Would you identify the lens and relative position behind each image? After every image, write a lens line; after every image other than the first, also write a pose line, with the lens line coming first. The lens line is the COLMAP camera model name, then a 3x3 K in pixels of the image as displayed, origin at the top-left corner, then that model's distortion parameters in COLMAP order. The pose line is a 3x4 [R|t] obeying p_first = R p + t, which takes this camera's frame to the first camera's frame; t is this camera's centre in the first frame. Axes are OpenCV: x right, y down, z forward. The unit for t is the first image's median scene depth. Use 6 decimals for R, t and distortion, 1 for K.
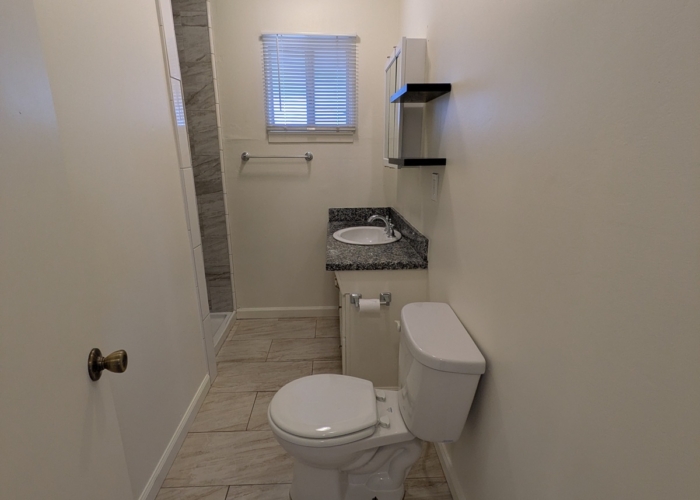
lens RADIAL K [[378.8, 0, 348.1], [0, 378.8, 254.0], [0, 0, 1]] dist [0.000904, -0.000085]
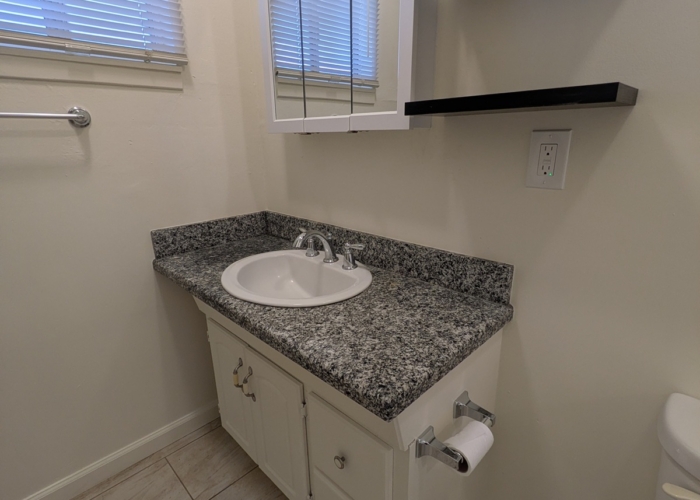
lens RADIAL K [[378.8, 0, 348.1], [0, 378.8, 254.0], [0, 0, 1]] dist [0.000904, -0.000085]
pose [[0.734103, -0.213595, 0.644569, -0.192689], [0.190656, 0.975890, 0.106247, -0.103625], [-0.651723, 0.044895, 0.757127, 0.519826]]
